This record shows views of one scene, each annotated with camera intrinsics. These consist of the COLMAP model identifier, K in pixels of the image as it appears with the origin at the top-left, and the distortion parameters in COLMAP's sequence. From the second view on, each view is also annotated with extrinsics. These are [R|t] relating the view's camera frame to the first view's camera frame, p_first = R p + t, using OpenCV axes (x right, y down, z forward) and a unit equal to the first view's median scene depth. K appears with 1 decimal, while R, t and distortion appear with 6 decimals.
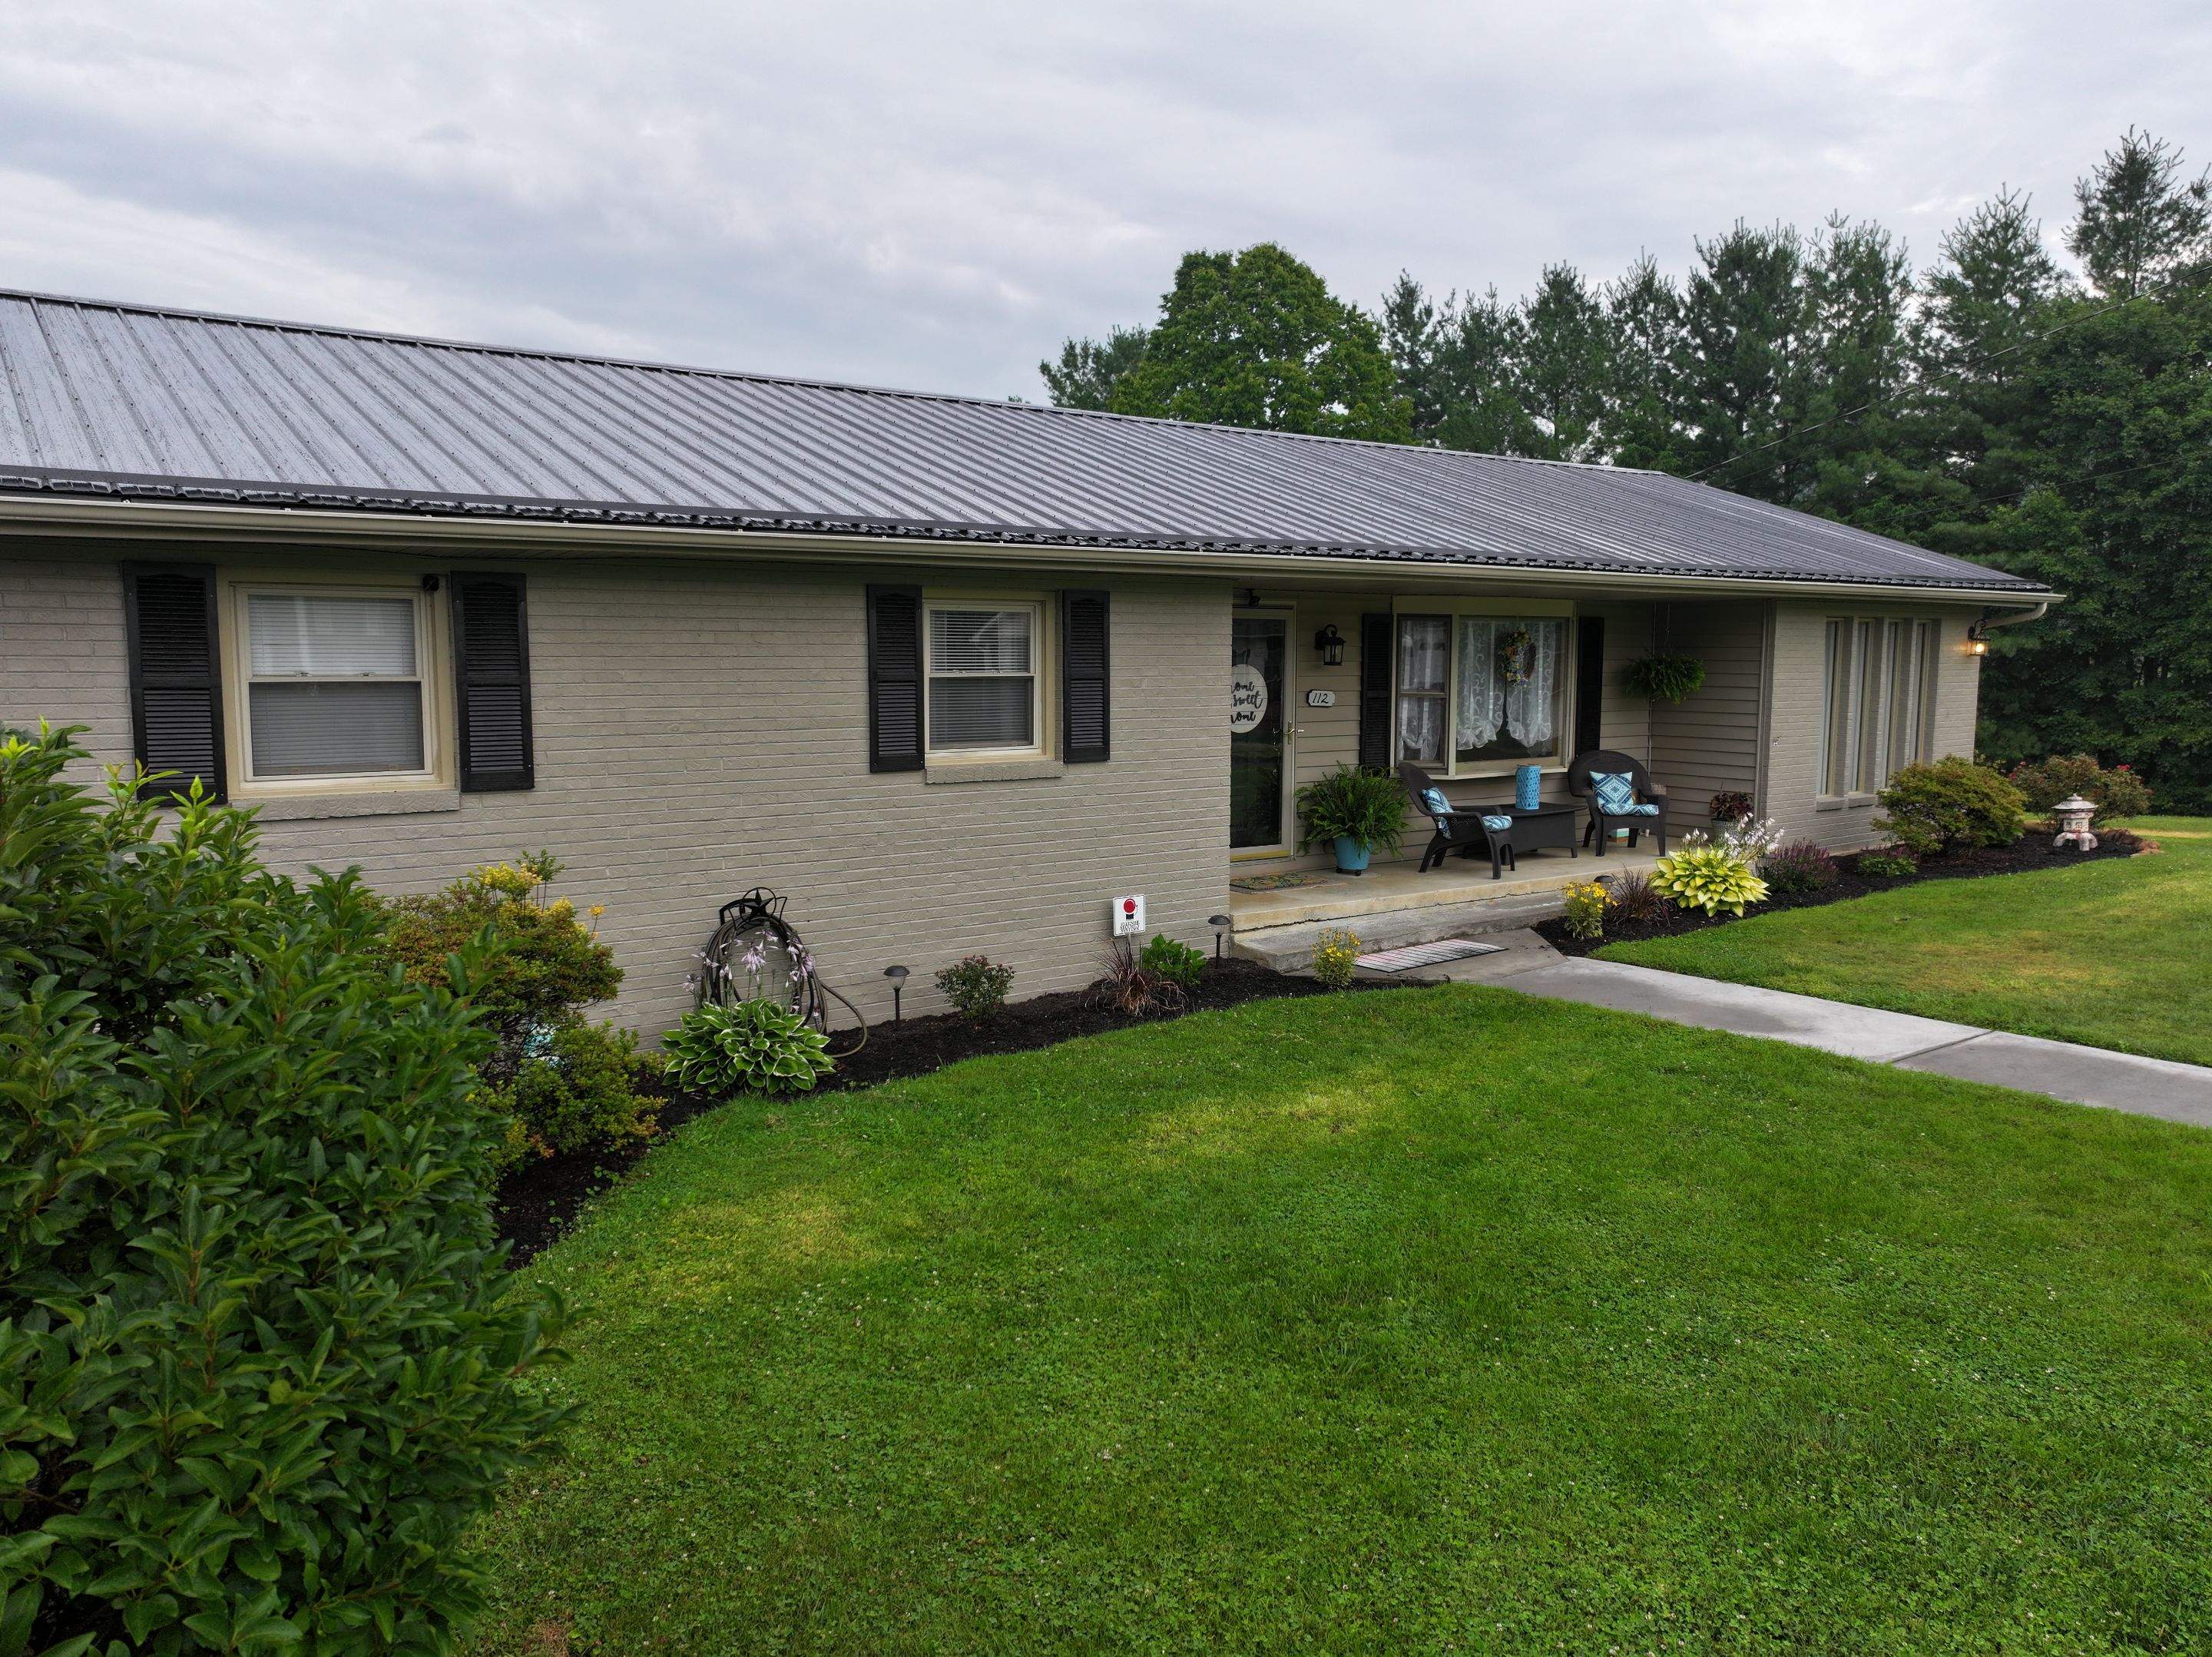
lens RADIAL K [[1553.5, 0, 1106.0], [0, 1553.5, 828.5], [0, 0, 1]] dist [-0.012874, 0.036947]
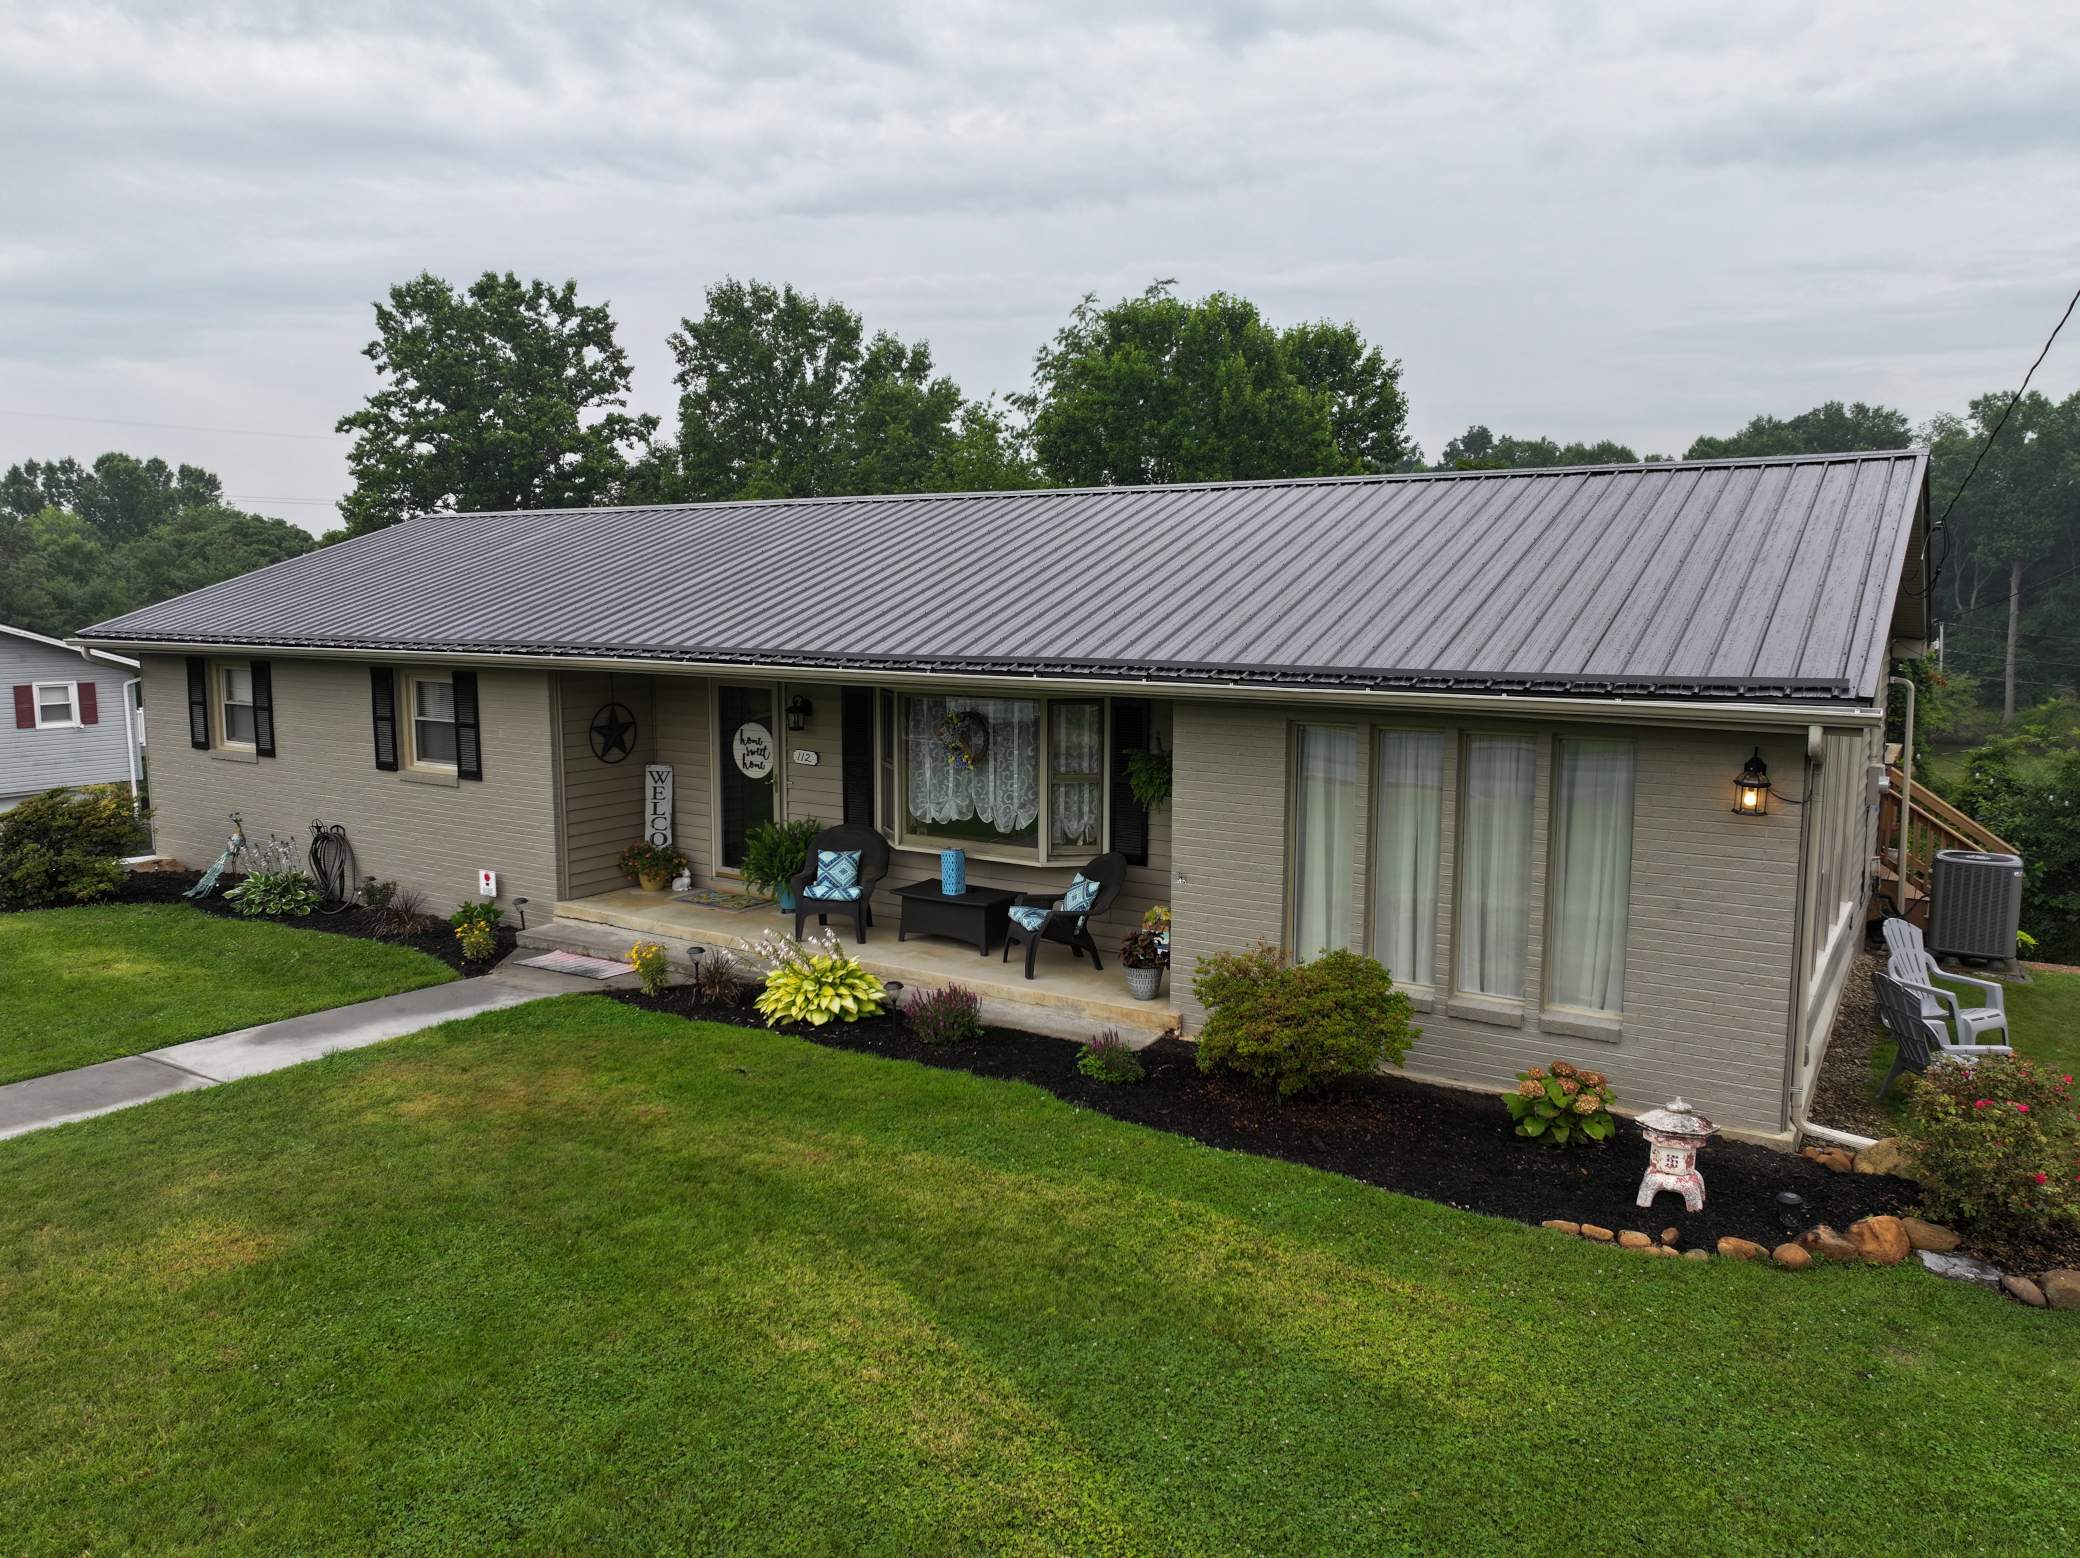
lens RADIAL K [[1453.7, 0, 1040.0], [0, 1453.7, 779.0], [0, 0, 1]] dist [0.003935, 0.006782]
pose [[0.368987, 0.119973, -0.921659, 0.394799], [-0.109176, 0.990364, 0.085207, -0.058822], [0.923000, 0.069183, 0.378529, 0.246145]]
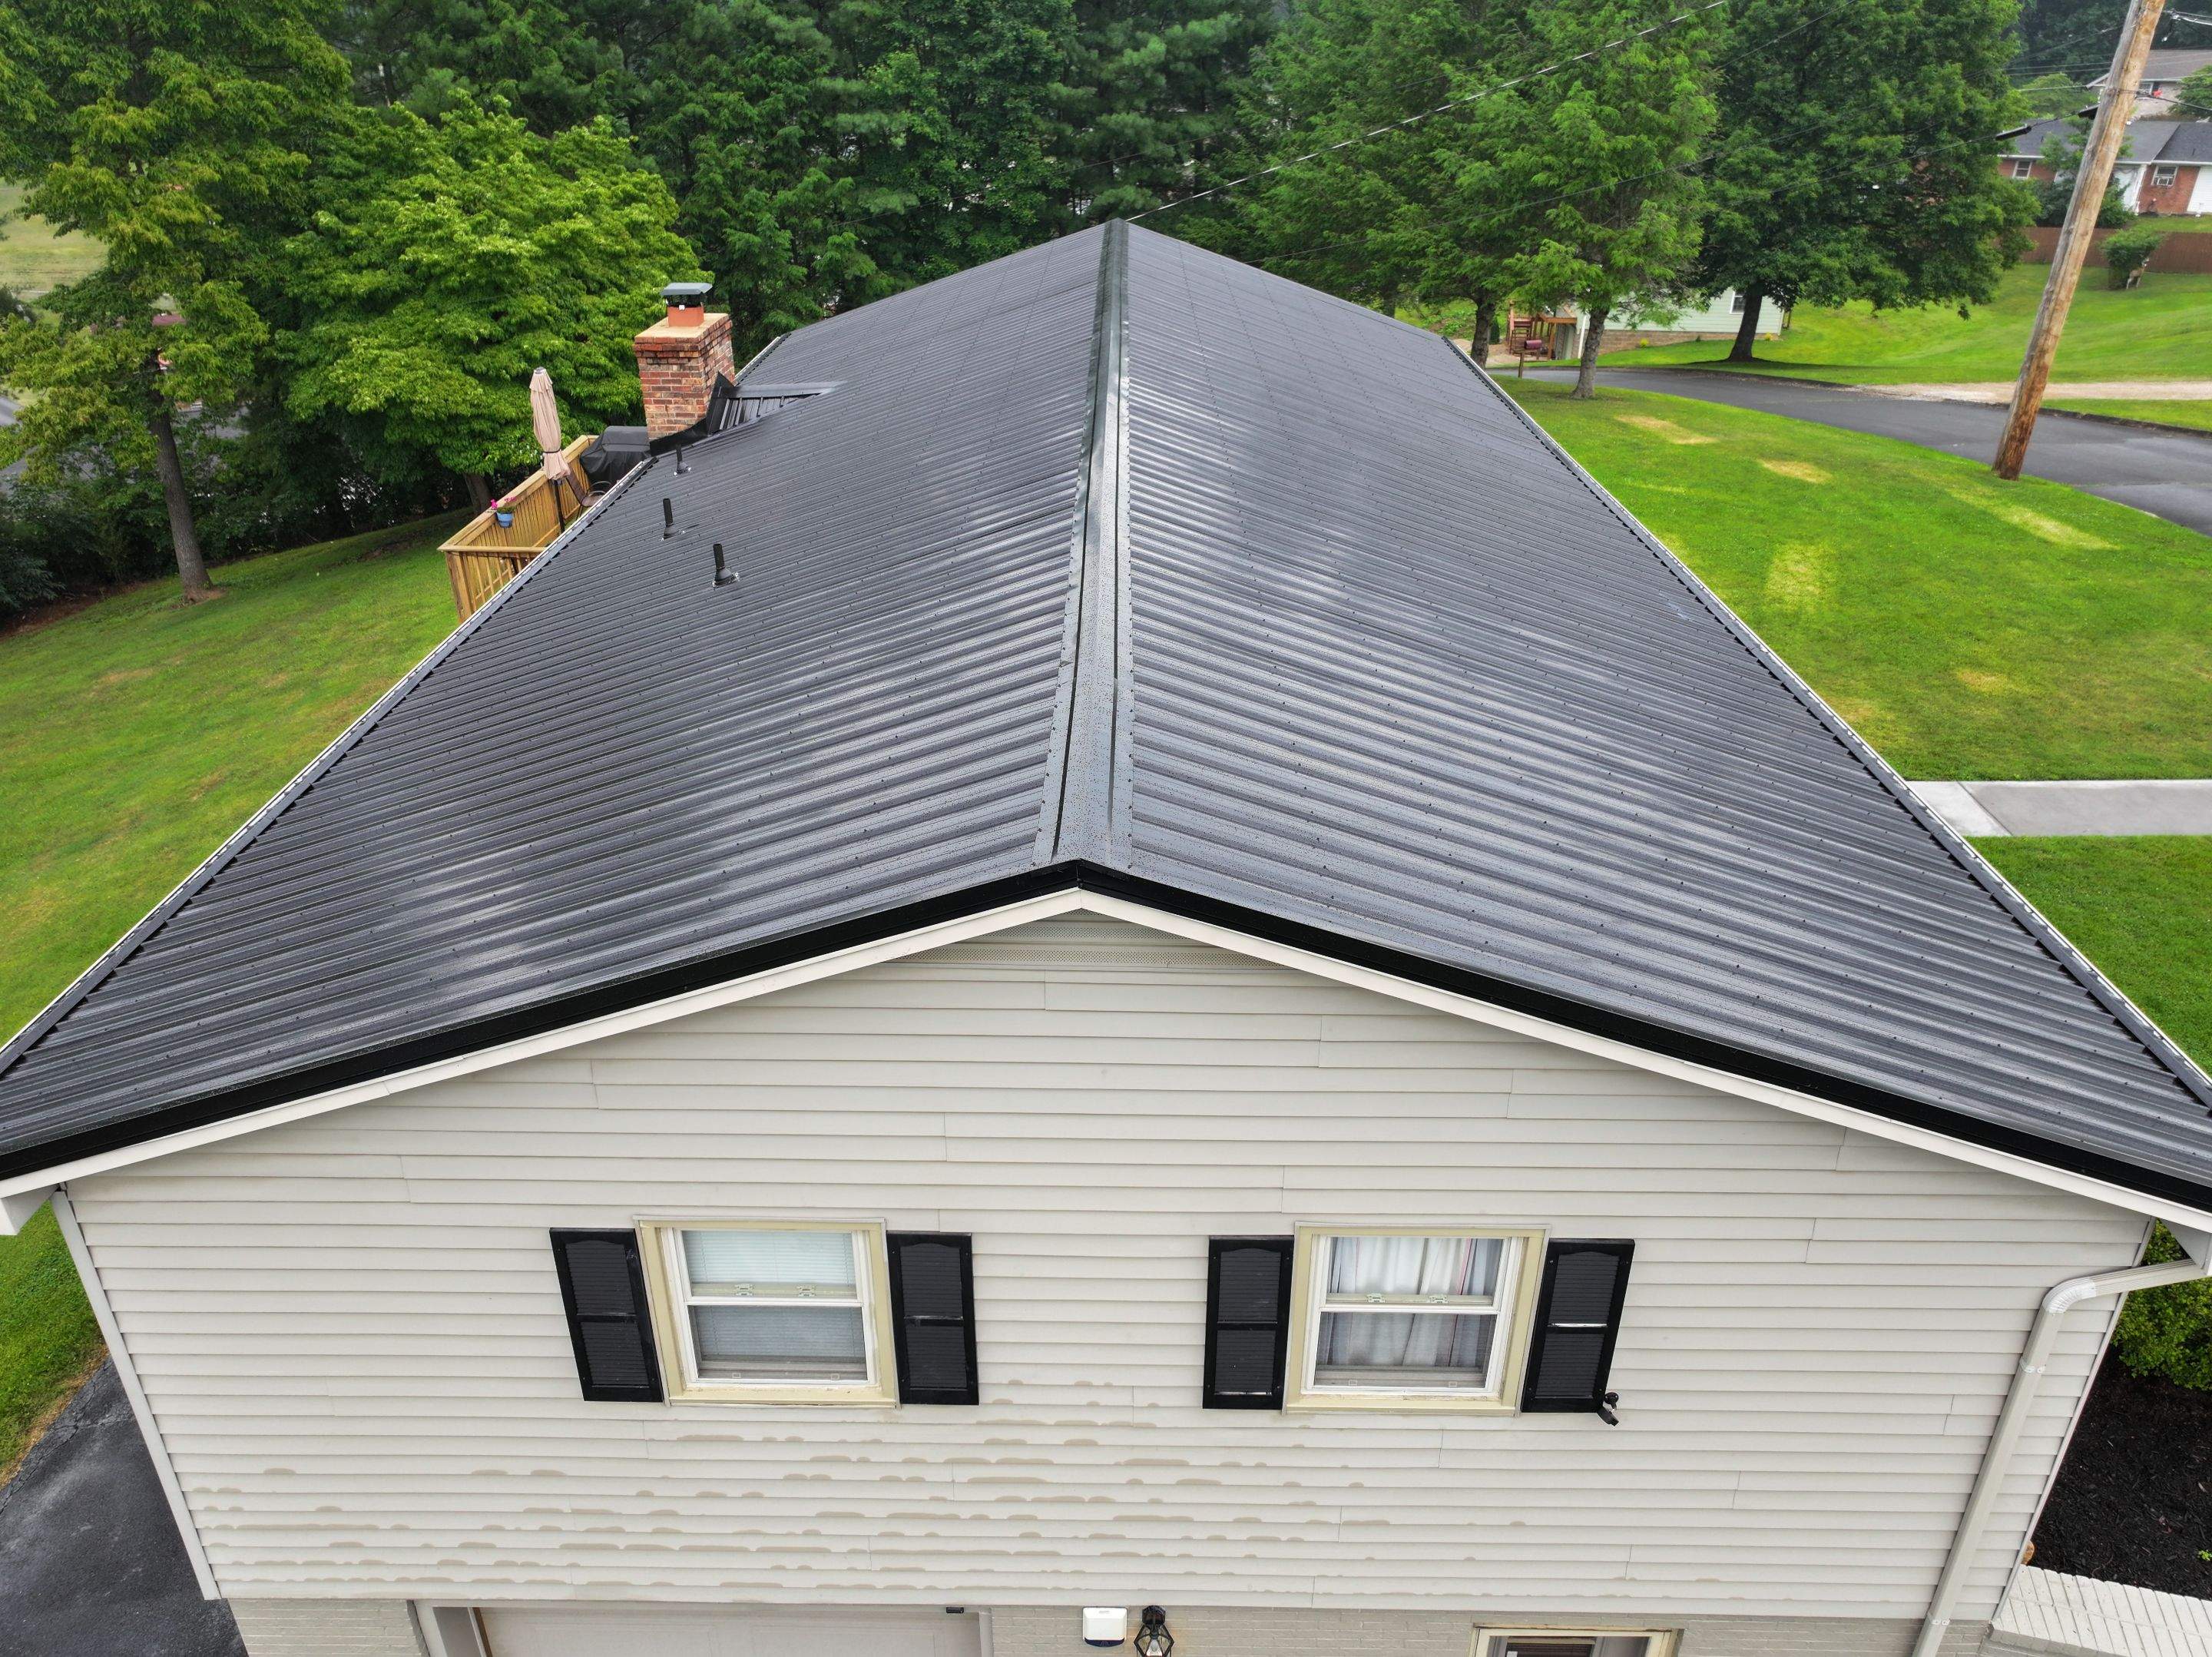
lens RADIAL K [[1548.3, 0, 1106.0], [0, 1548.3, 828.5], [0, 0, 1]] dist [-0.004137, 0.020799]
pose [[0.599791, -0.368999, 0.709993, -0.297428], [0.091036, 0.913026, 0.397614, -0.140234], [-0.794961, -0.173850, 0.581217, 0.156435]]
